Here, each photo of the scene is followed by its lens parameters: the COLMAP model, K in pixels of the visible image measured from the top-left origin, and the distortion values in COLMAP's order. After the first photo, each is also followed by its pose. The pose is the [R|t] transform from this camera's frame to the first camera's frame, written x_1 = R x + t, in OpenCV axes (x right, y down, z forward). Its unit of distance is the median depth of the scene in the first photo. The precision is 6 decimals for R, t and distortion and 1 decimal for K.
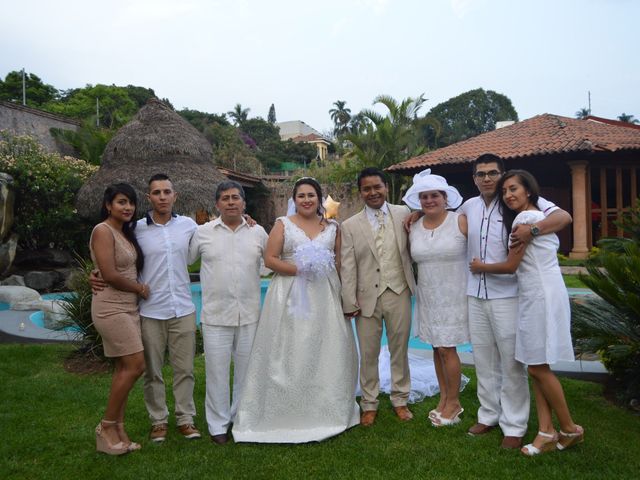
lens RADIAL K [[572.2, 0, 323.3], [0, 572.2, 240.9], [0, 0, 1]] dist [-0.092168, 0.031888]
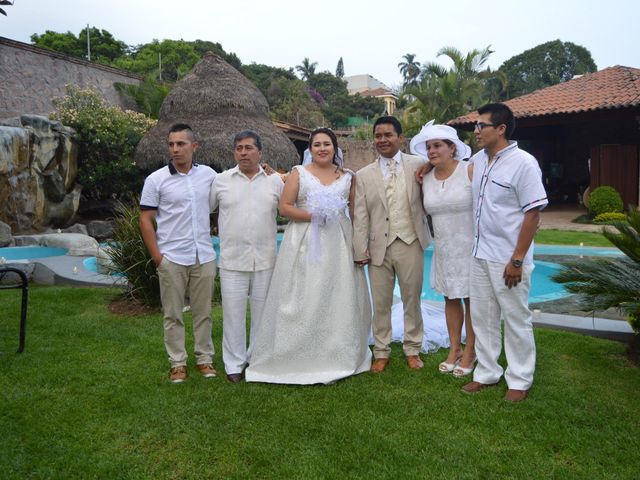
lens RADIAL K [[572.2, 0, 323.8], [0, 572.2, 240.4], [0, 0, 1]] dist [-0.092168, 0.031888]
pose [[0.993336, 0.023404, -0.112853, 0.091229], [-0.014761, 0.996936, 0.076817, 0.011489], [0.114305, -0.074639, 0.990638, -0.009002]]
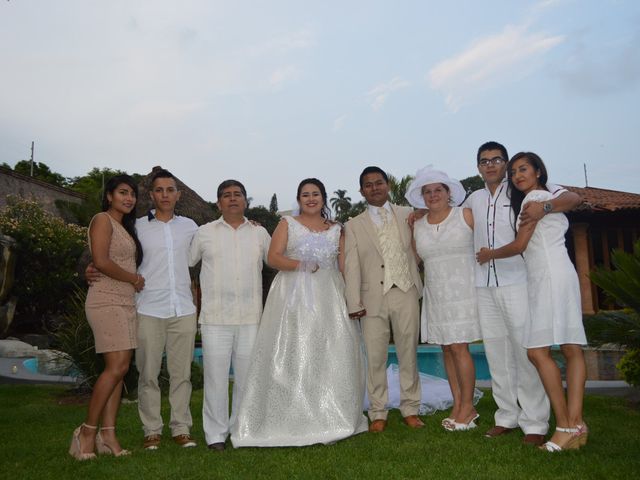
lens RADIAL K [[572.2, 0, 322.7], [0, 572.2, 238.5], [0, 0, 1]] dist [-0.092168, 0.031888]
pose [[0.999953, -0.009115, -0.003291, -0.004009], [0.008488, 0.987645, -0.156478, 0.151279], [0.004676, 0.156442, 0.987676, 0.032184]]
